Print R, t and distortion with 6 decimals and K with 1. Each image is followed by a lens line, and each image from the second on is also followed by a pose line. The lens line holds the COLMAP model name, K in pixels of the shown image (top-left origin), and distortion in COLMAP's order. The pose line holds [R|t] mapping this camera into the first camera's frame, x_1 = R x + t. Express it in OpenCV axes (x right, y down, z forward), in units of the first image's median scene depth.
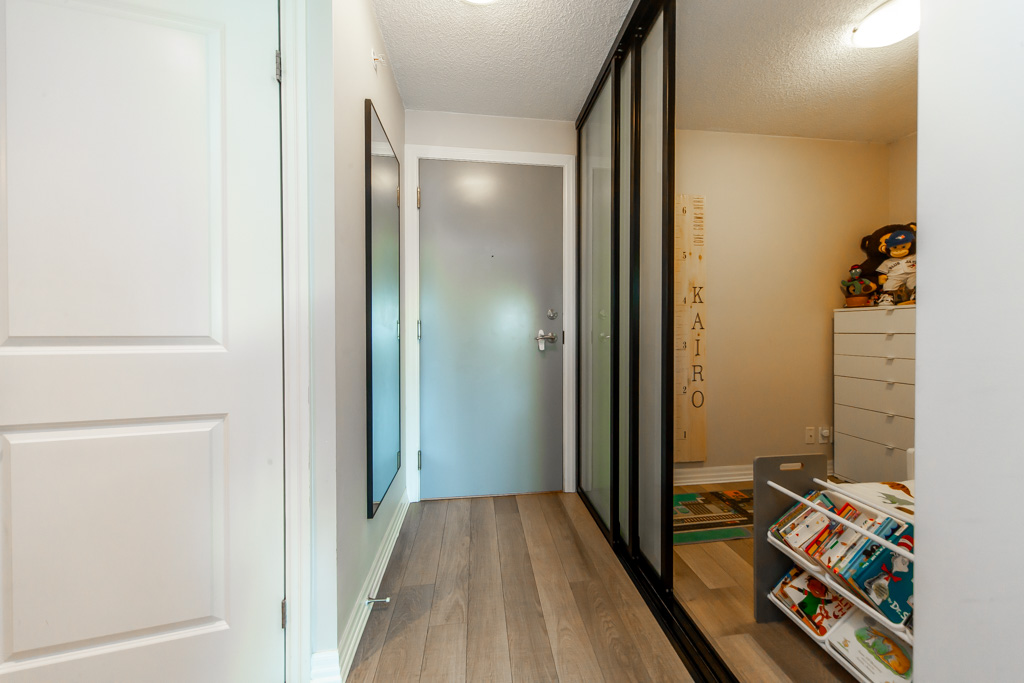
lens RADIAL K [[370.4, 0, 523.9], [0, 370.4, 338.1], [0, 0, 1]] dist [0.000115, -0.000071]
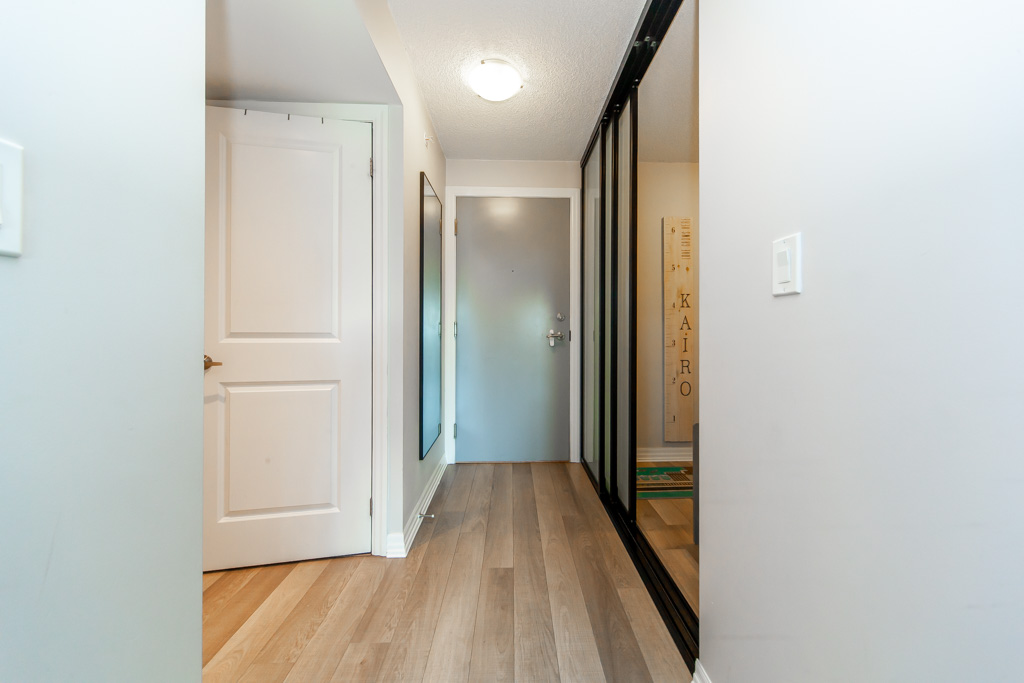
lens RADIAL K [[367.9, 0, 522.5], [0, 367.9, 333.7], [0, 0, 1]] dist [0.002039, -0.000134]
pose [[0.995283, 0.004160, -0.096929, 0.090332], [-0.005205, 0.999931, -0.010531, 0.006137], [0.096878, 0.010986, 0.995236, -0.310559]]
